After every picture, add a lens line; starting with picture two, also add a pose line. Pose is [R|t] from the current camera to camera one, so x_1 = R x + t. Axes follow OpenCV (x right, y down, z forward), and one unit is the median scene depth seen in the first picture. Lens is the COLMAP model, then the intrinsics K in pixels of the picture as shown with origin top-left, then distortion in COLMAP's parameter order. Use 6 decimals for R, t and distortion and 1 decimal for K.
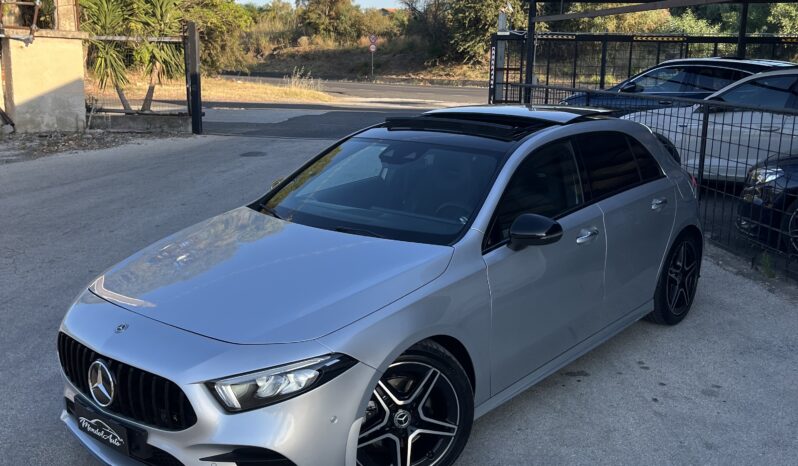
lens RADIAL K [[816.7, 0, 403.0], [0, 816.7, 209.2], [0, 0, 1]] dist [0.029569, -0.019888]
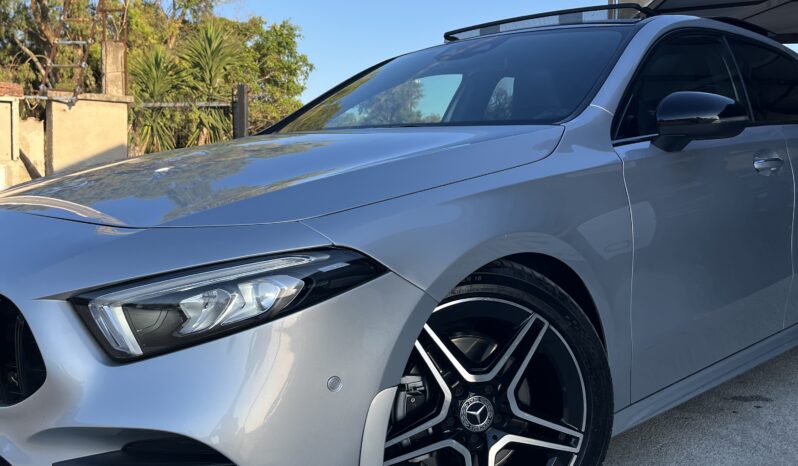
lens RADIAL K [[816.7, 0, 403.0], [0, 816.7, 209.2], [0, 0, 1]] dist [0.029569, -0.019888]
pose [[0.997258, -0.004501, -0.073861, -0.001817], [-0.005558, 0.990772, -0.135425, 0.043617], [0.073789, 0.135464, 0.988031, 0.102955]]
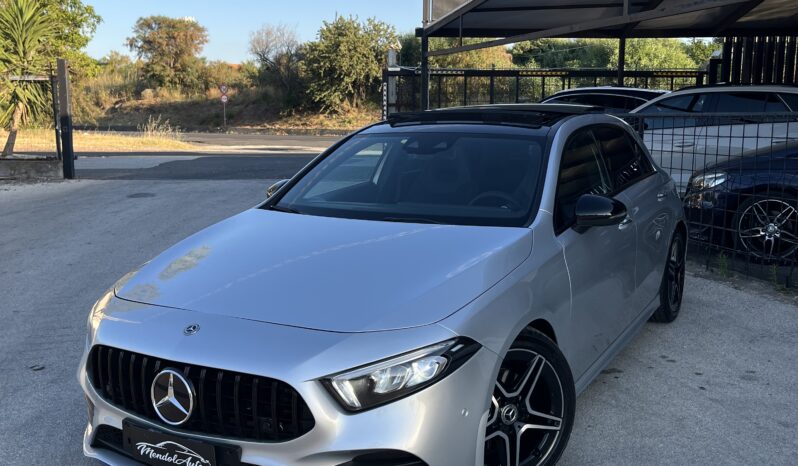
lens RADIAL K [[816.7, 0, 403.0], [0, 816.7, 209.2], [0, 0, 1]] dist [0.029569, -0.019888]
pose [[0.981500, -0.035284, 0.188182, -0.060568], [0.047562, 0.996996, -0.061133, 0.017809], [-0.185459, 0.068952, 0.980230, 0.027320]]
